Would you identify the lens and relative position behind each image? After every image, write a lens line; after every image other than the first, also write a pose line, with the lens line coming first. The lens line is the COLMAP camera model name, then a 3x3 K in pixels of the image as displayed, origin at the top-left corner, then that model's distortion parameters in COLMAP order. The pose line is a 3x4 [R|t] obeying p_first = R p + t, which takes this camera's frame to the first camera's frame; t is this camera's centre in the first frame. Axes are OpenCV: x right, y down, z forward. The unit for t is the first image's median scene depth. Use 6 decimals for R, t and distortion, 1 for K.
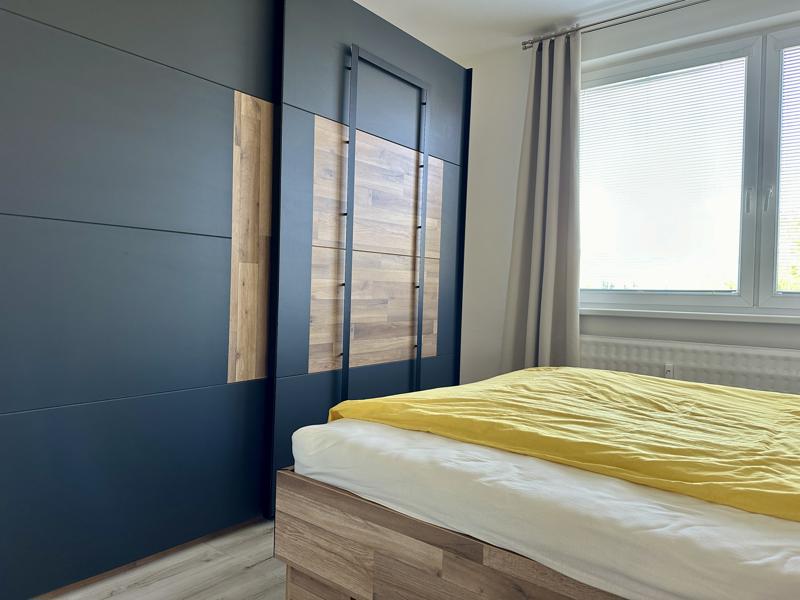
lens RADIAL K [[560.0, 0, 404.0], [0, 560.0, 306.6], [0, 0, 1]] dist [0.067378, -0.079708]
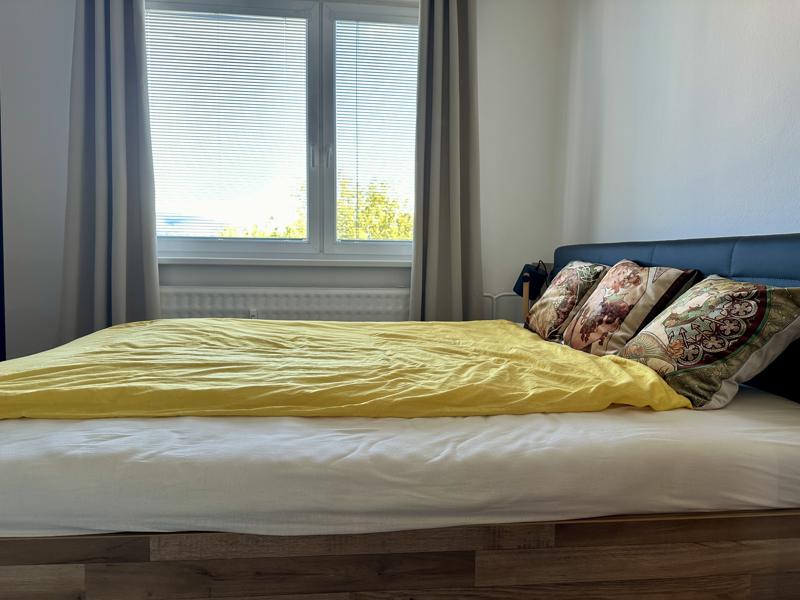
lens RADIAL K [[560.0, 0, 407.9], [0, 560.0, 301.6], [0, 0, 1]] dist [0.067378, -0.079708]
pose [[0.720122, -0.072640, 0.690035, -0.091153], [0.025418, 0.996599, 0.078386, 0.034118], [-0.693382, -0.038908, 0.719519, 0.153138]]
